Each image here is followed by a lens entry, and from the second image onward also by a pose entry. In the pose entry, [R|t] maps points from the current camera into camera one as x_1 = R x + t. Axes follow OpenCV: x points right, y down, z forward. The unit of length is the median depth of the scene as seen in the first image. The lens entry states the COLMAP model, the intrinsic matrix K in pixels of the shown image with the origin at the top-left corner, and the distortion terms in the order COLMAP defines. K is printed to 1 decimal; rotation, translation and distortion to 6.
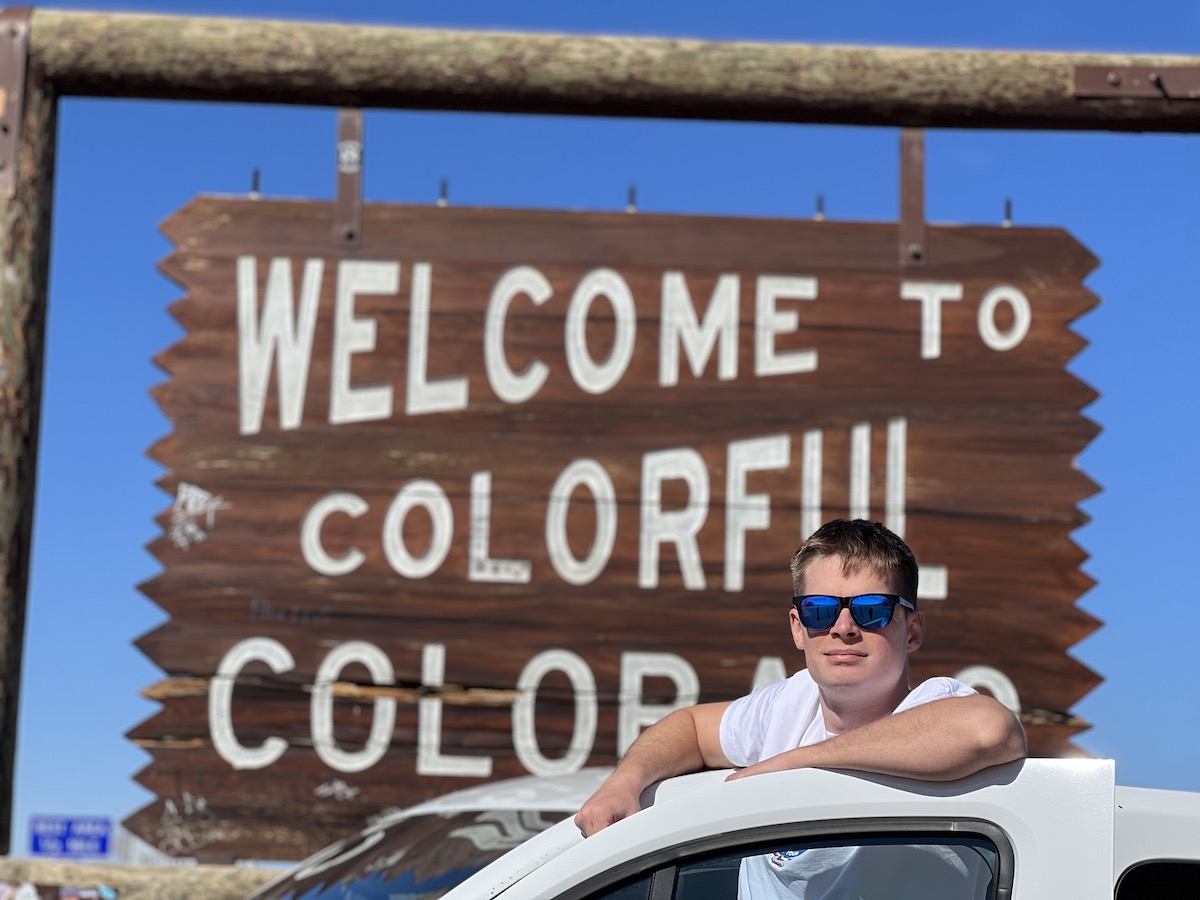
lens RADIAL K [[2685.4, 0, 634.9], [0, 2685.4, 450.2], [0, 0, 1]] dist [-0.066799, 3.750343]
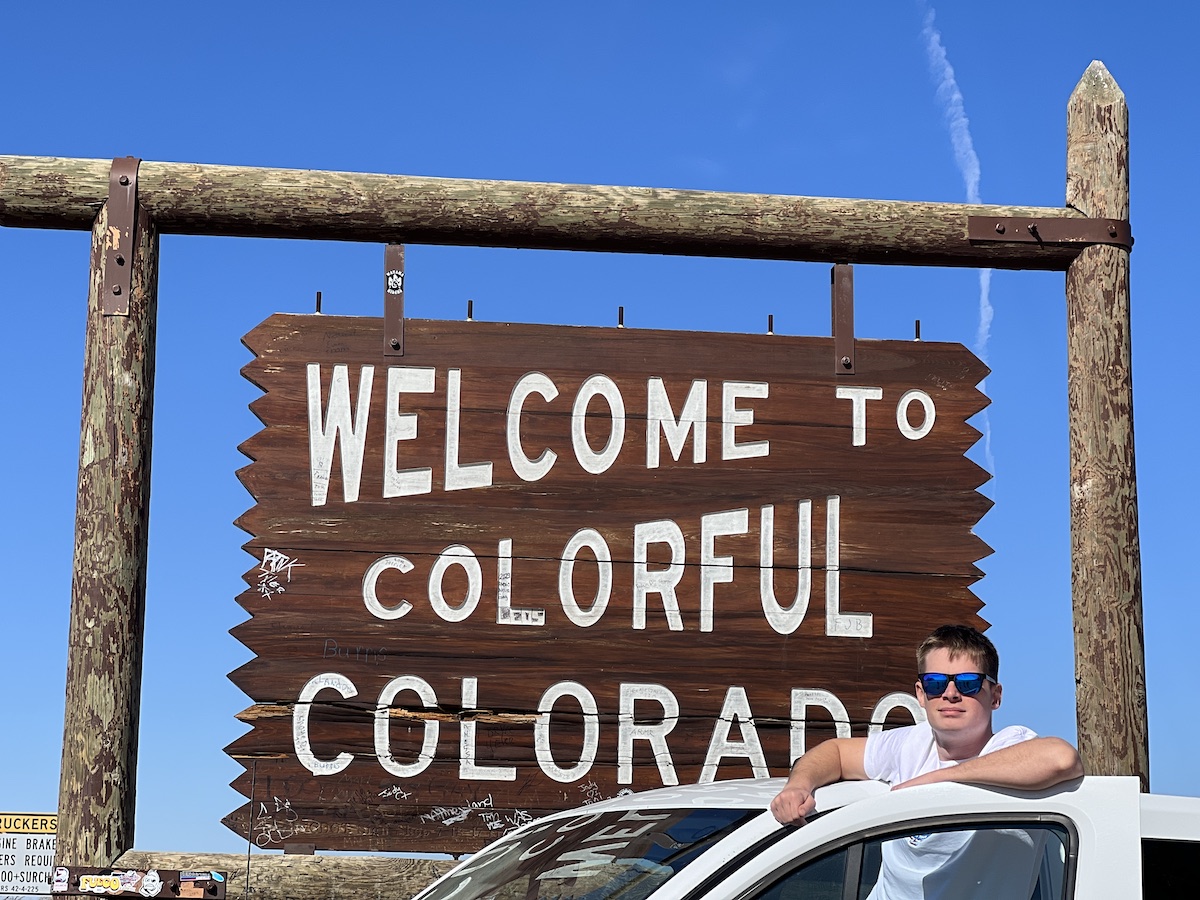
lens RADIAL K [[2743.5, 0, 596.5], [0, 2743.5, 435.8], [0, 0, 1]] dist [-0.075693, 4.685442]
pose [[0.996277, 0.003219, 0.086153, -0.124368], [-0.003598, 0.999985, 0.004239, -0.044835], [-0.086138, -0.004533, 0.996273, -0.275137]]
